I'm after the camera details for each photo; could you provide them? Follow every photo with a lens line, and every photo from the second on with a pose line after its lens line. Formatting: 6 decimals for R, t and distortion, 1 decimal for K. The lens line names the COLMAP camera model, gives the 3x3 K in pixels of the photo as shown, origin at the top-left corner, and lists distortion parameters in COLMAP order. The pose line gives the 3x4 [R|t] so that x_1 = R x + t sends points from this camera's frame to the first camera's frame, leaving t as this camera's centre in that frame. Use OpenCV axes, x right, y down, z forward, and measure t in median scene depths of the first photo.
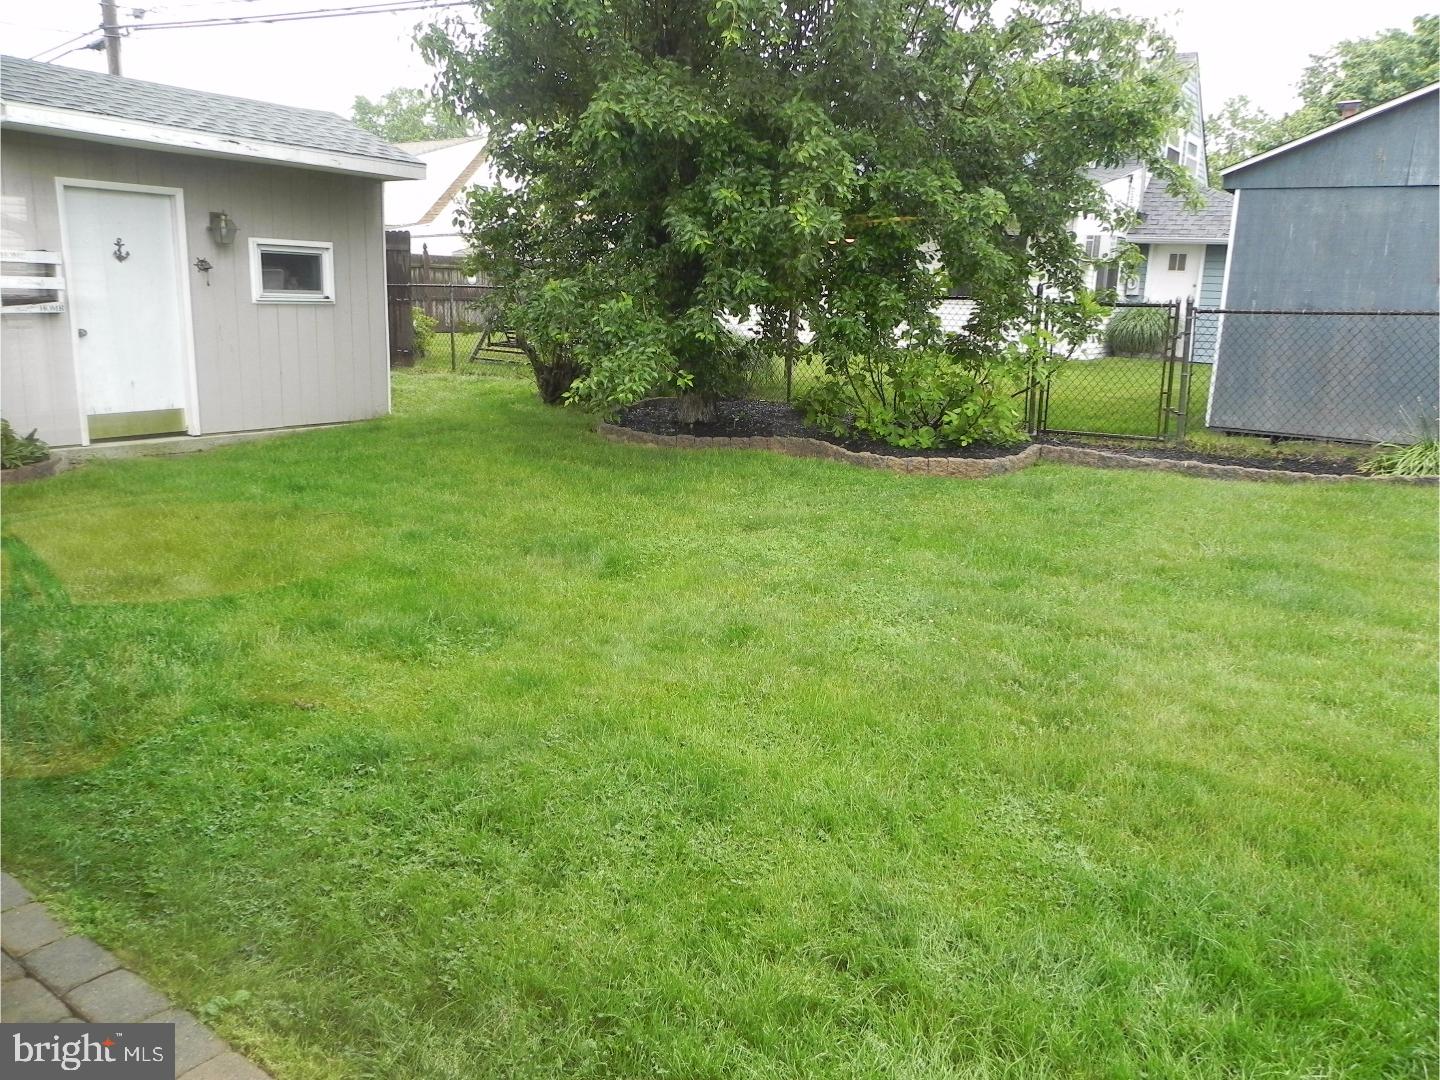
lens RADIAL K [[1091.7, 0, 721.5], [0, 1091.7, 528.6], [0, 0, 1]] dist [-0.010186, 0.016991]
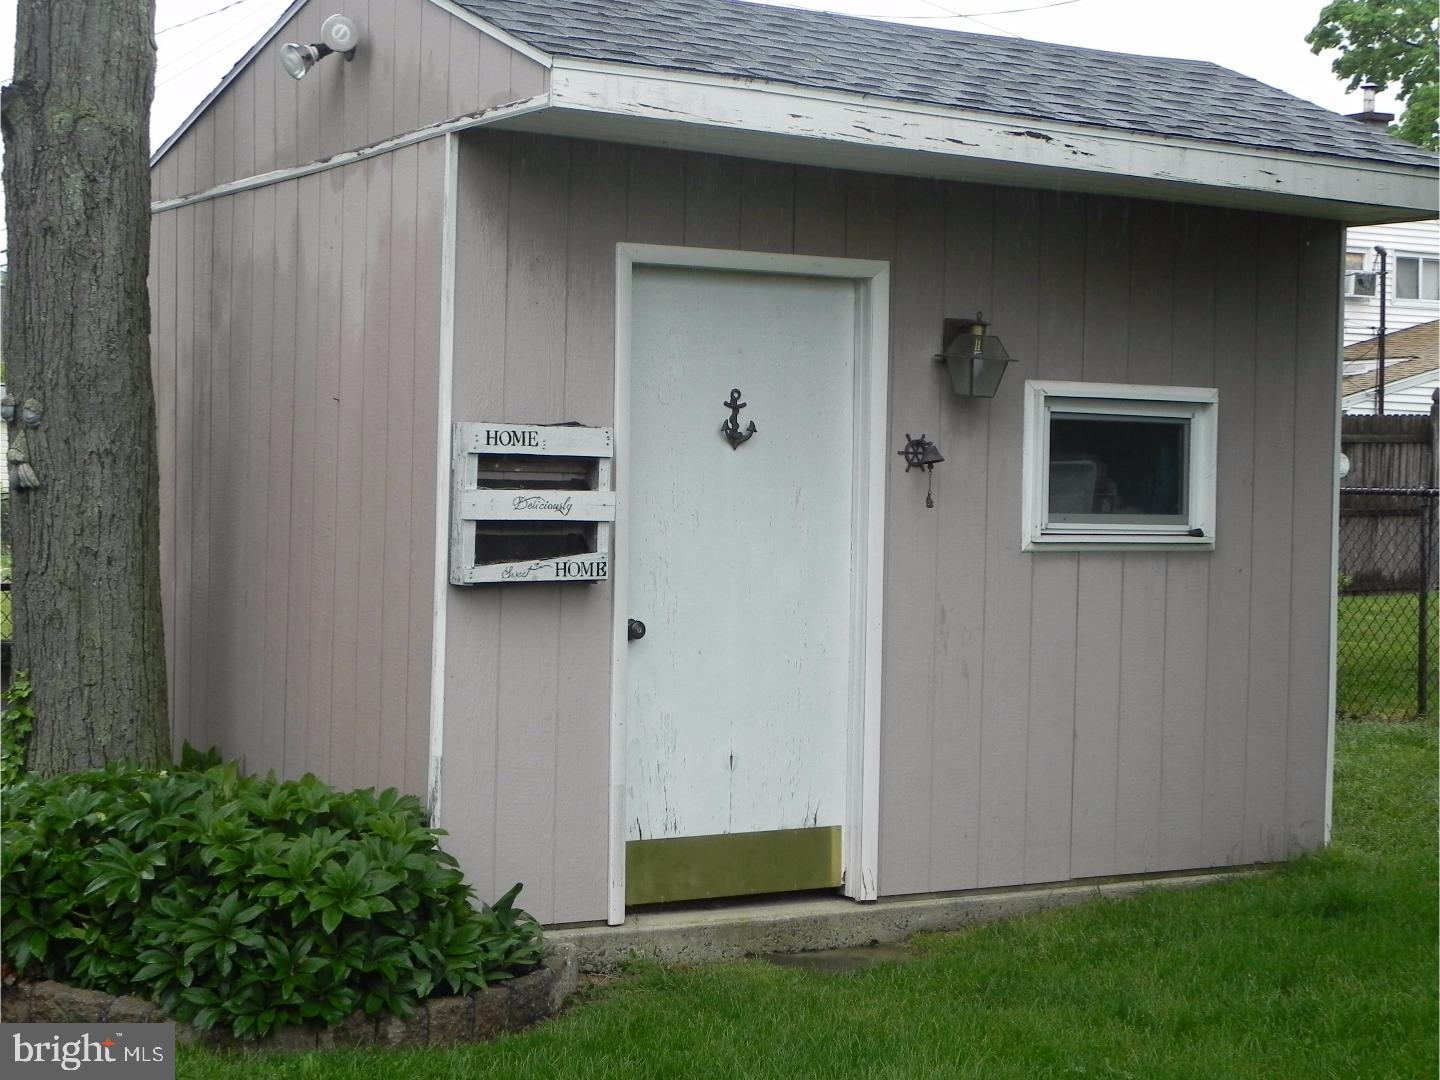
lens RADIAL K [[2427.8, 0, 719.5], [0, 2427.8, 542.7], [0, 0, 1]] dist [0.111259, 0.000000]
pose [[0.916169, 0.007454, -0.400722, -0.201829], [-0.082253, 0.982042, -0.169787, -0.062033], [0.392261, 0.188515, 0.900330, 0.216167]]
